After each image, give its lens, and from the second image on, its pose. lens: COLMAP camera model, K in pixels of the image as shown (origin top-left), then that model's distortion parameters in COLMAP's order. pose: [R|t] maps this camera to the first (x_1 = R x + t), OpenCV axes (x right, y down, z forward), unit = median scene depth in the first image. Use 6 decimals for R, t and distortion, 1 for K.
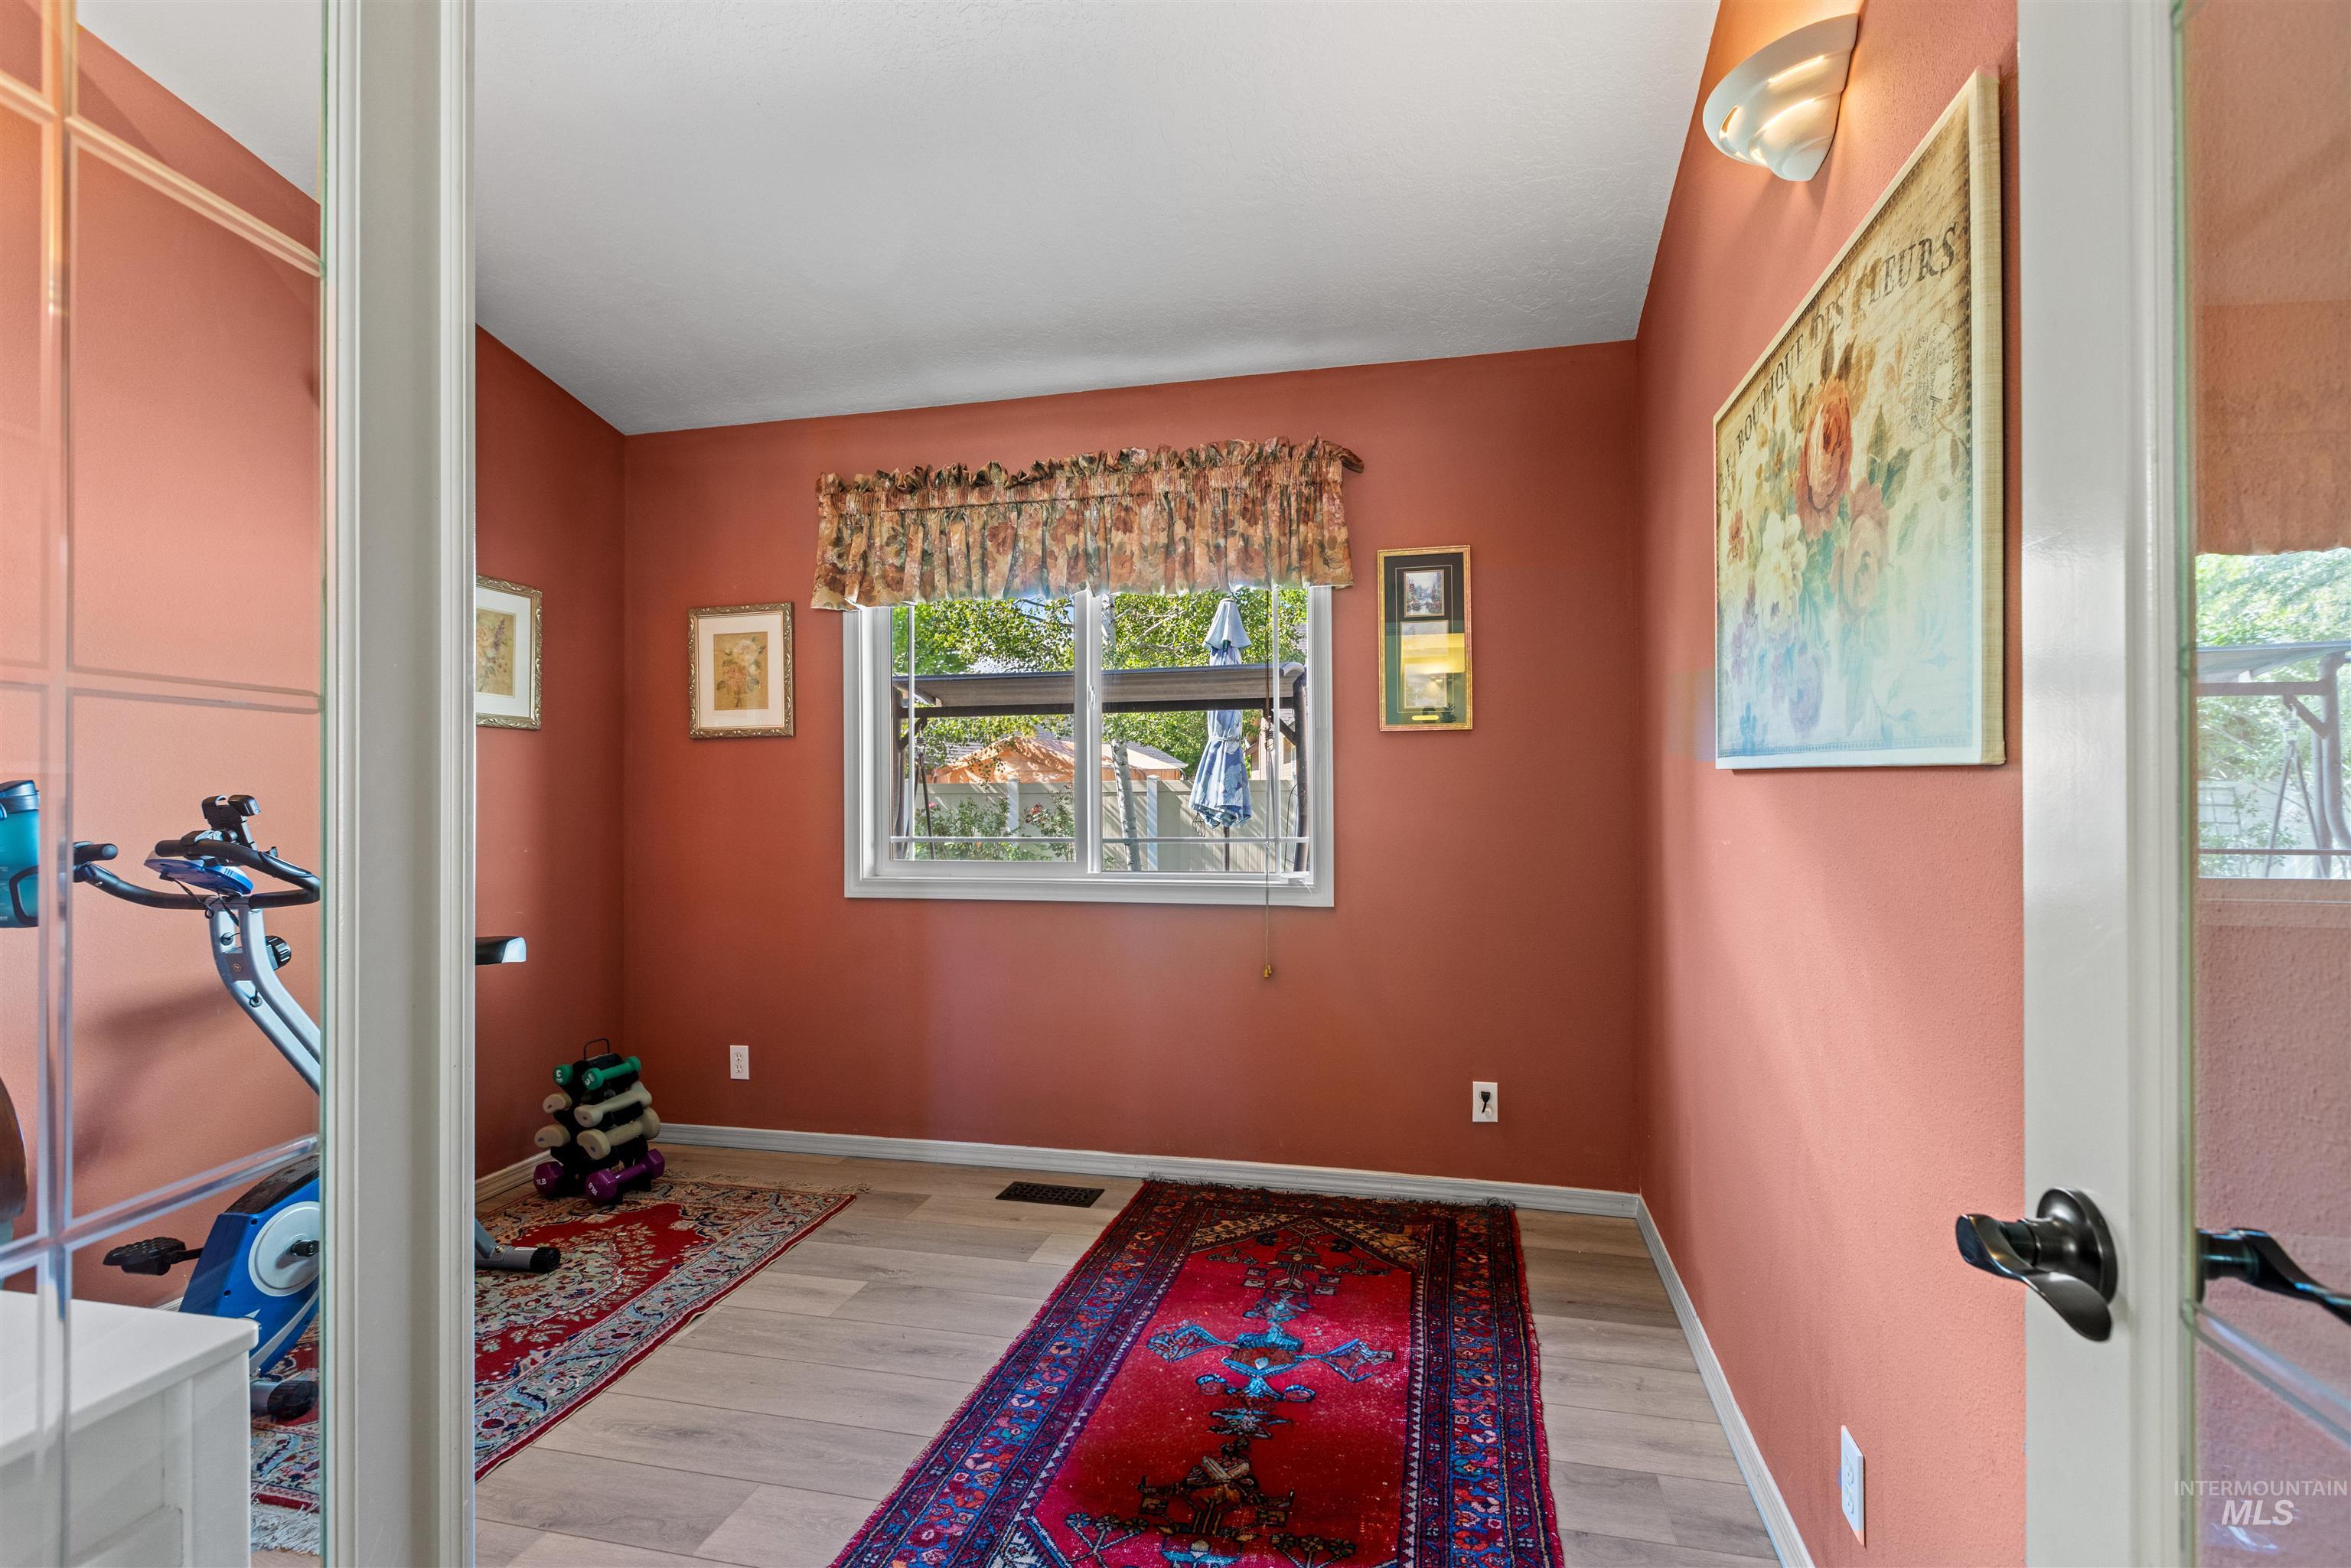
lens RADIAL K [[1063.9, 0, 1182.5], [0, 1063.9, 782.7], [0, 0, 1]] dist [-0.001105, -0.000817]
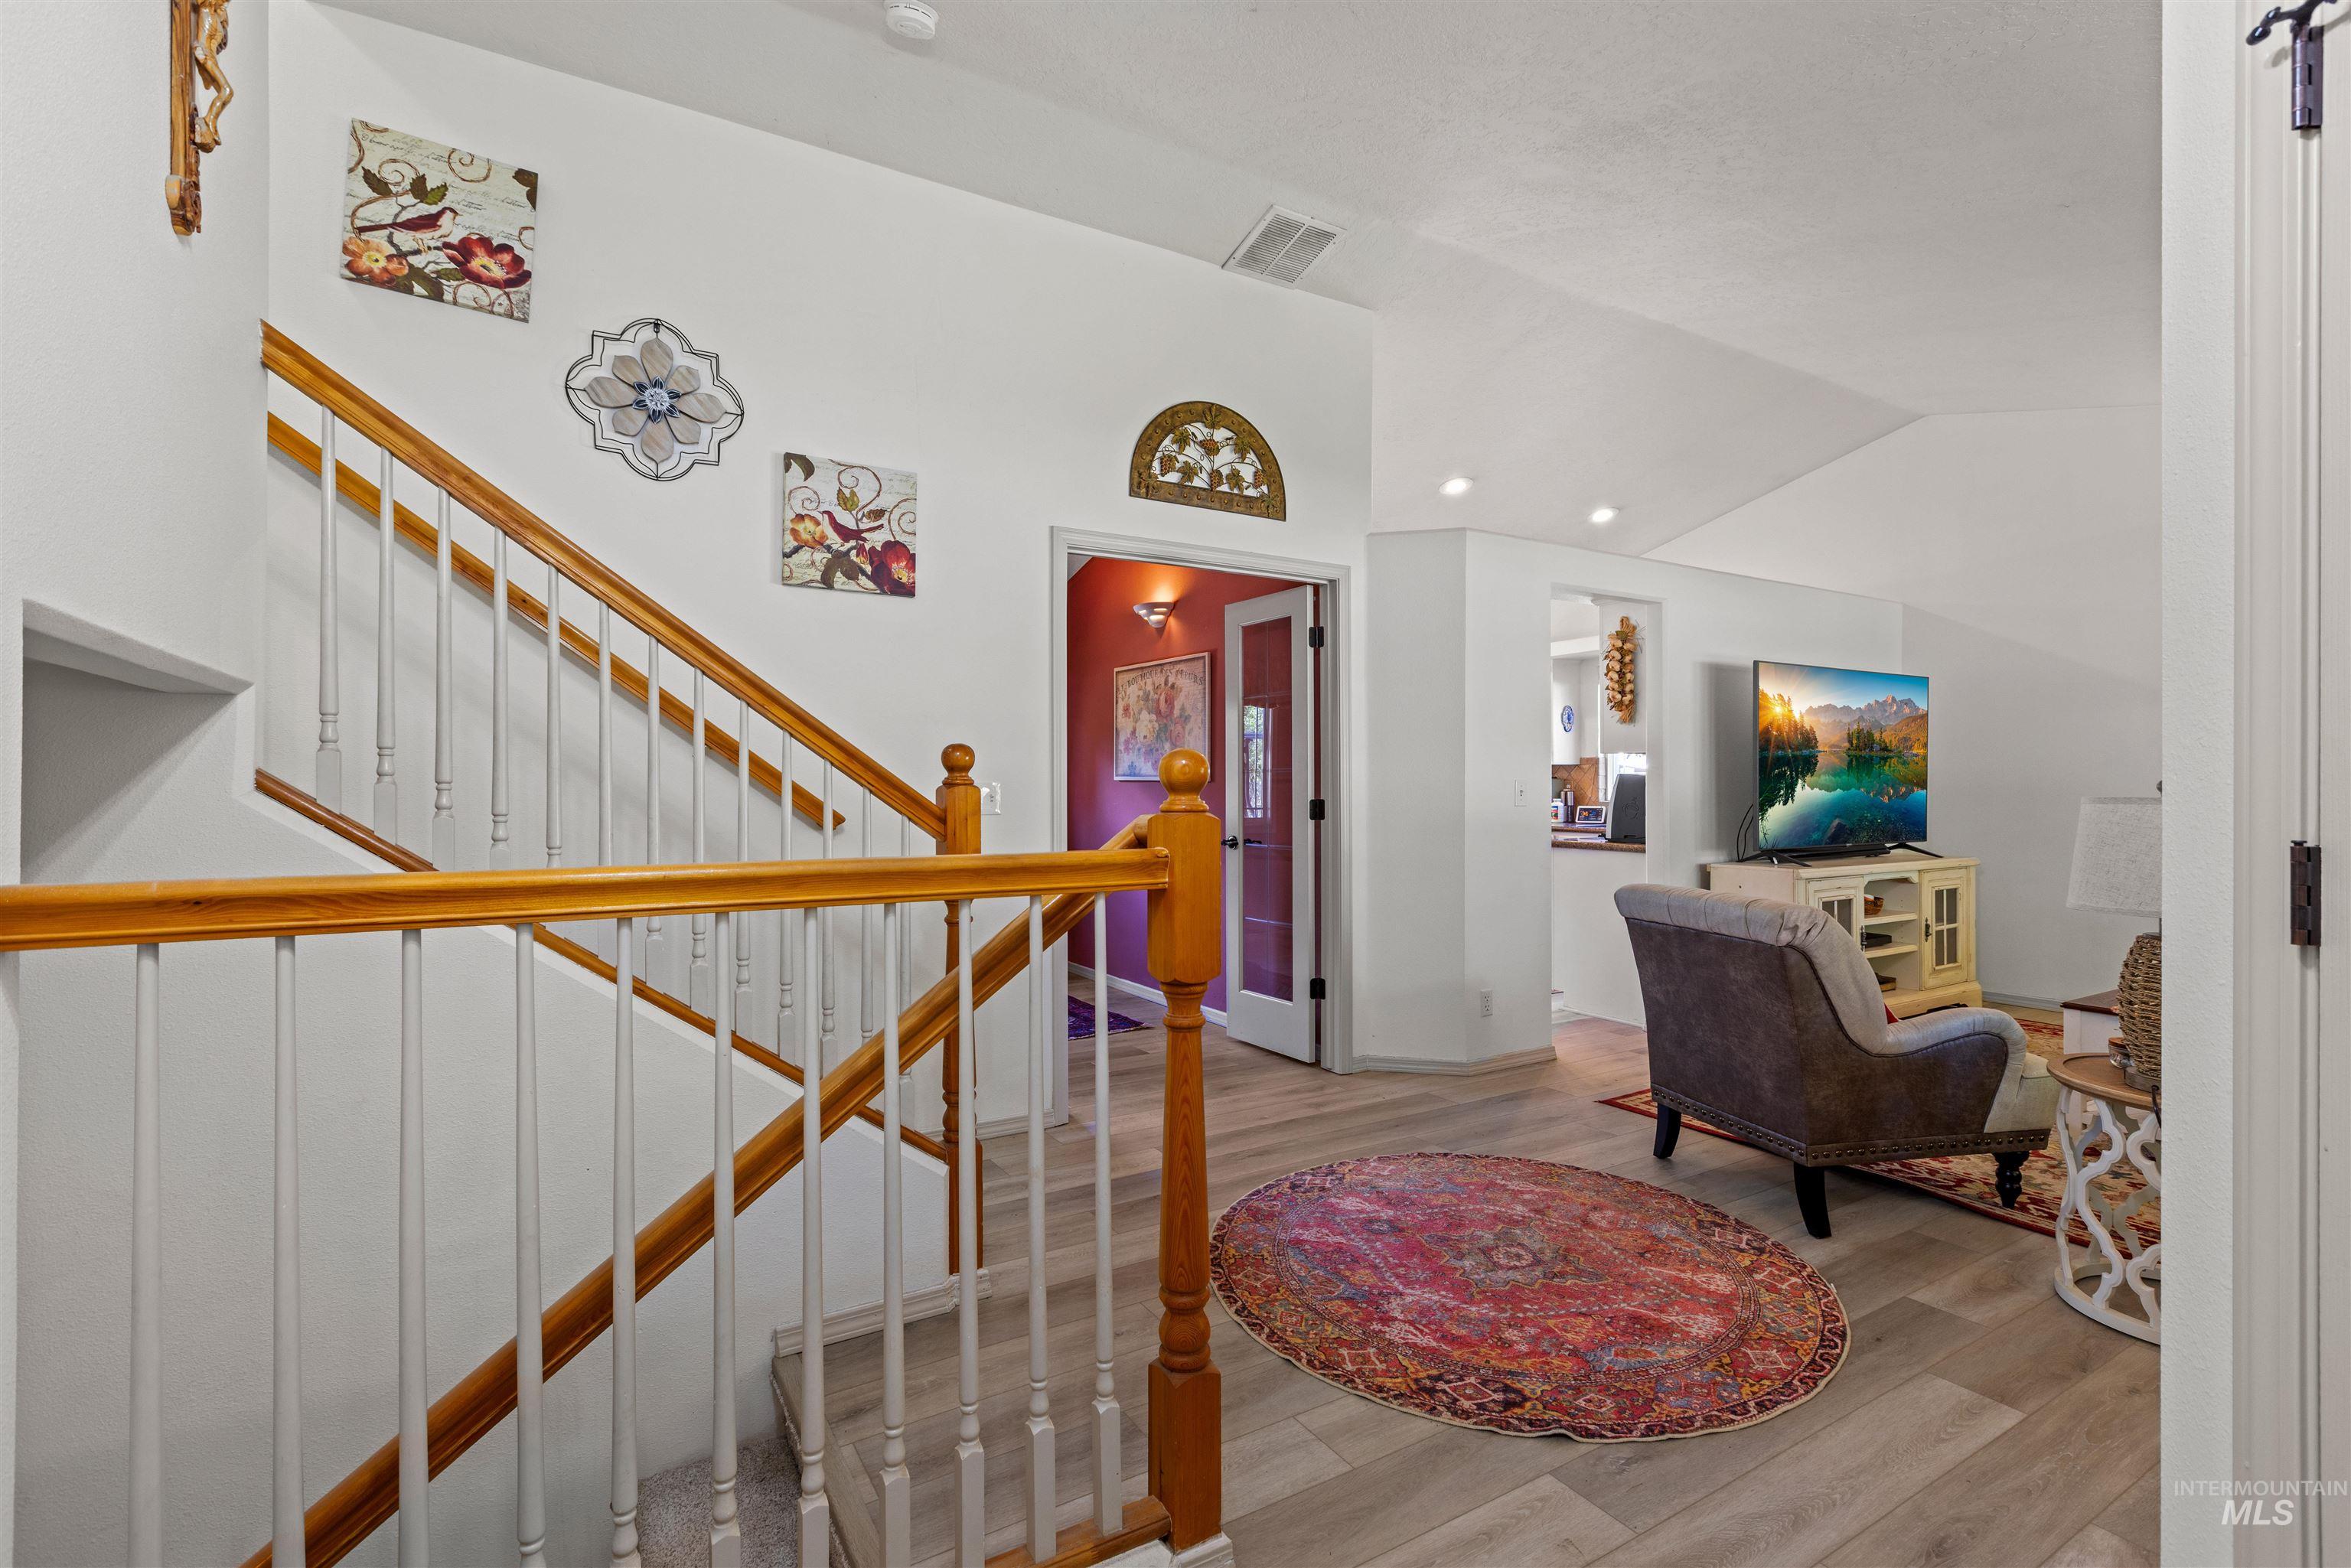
lens RADIAL K [[1063.9, 0, 1174.8], [0, 1063.9, 785.4], [0, 0, 1]] dist [-0.001105, -0.000817]
pose [[0.709438, 0.000394, 0.704767, -2.556780], [-0.001405, 0.999999, 0.000856, -0.002270], [-0.704766, -0.001598, 0.709438, -2.186797]]
